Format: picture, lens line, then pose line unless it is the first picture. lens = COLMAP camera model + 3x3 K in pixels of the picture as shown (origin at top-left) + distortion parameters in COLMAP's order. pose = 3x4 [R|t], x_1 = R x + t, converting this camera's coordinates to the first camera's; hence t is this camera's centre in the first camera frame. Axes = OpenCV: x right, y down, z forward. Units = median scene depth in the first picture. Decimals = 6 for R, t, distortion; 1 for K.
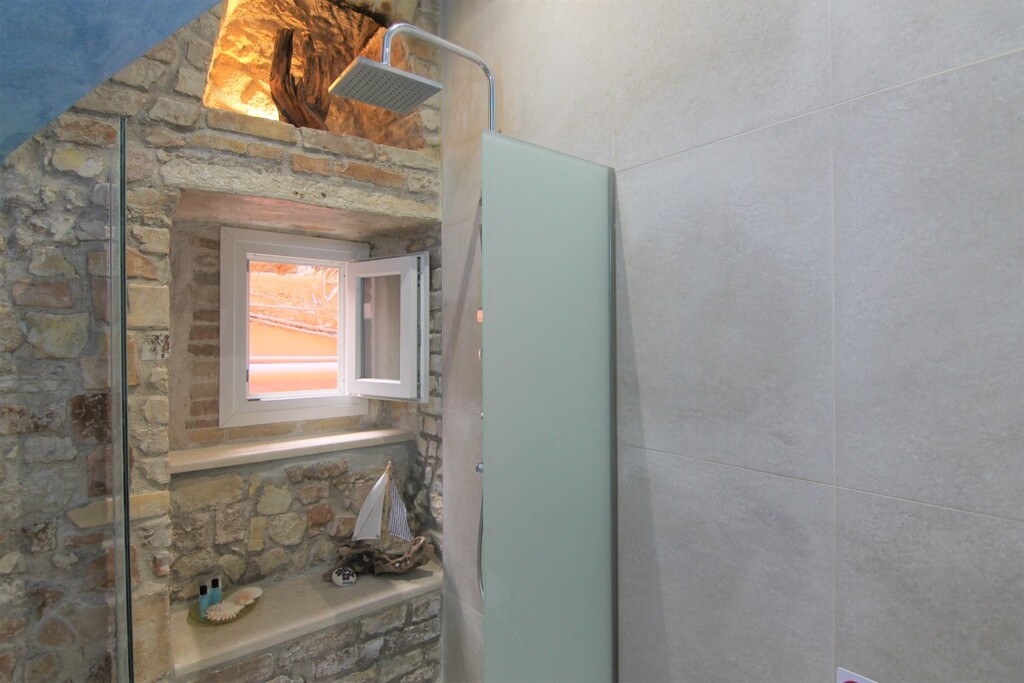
lens RADIAL K [[530.7, 0, 514.7], [0, 530.7, 335.8], [0, 0, 1]] dist [-0.010571, -0.009391]
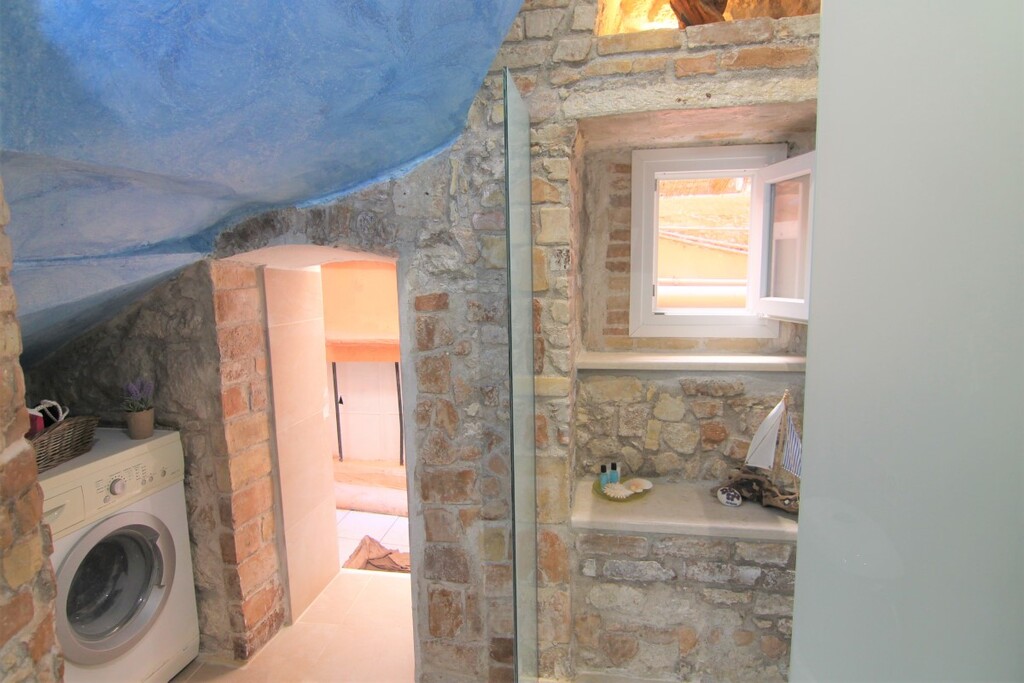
lens RADIAL K [[545.4, 0, 515.9], [0, 545.4, 336.6], [0, 0, 1]] dist [-0.003682, -0.017117]
pose [[0.656597, 0.080143, -0.749972, 0.171243], [0.013832, 0.992892, 0.118212, 0.039531], [0.754115, -0.087991, 0.650821, 0.077062]]
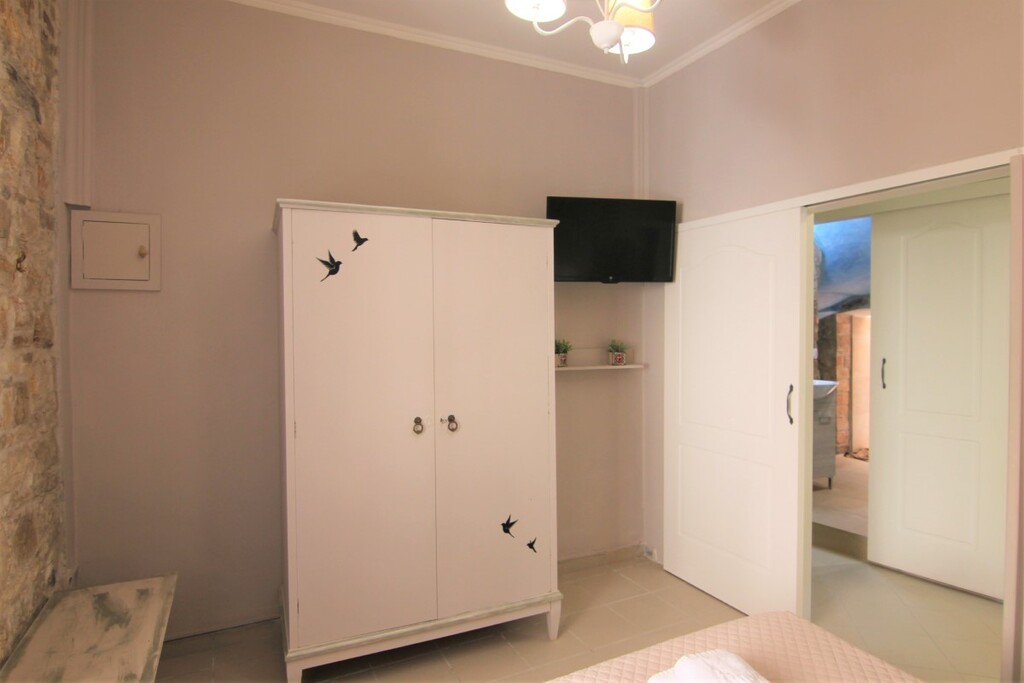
lens RADIAL K [[523.5, 0, 515.6], [0, 523.5, 333.4], [0, 0, 1]] dist [-0.004827, -0.012334]
pose [[-0.158242, 0.015134, -0.987284, 2.596886], [0.001004, 0.999884, 0.015166, 0.081432], [0.987400, 0.001408, -0.158239, -1.193462]]
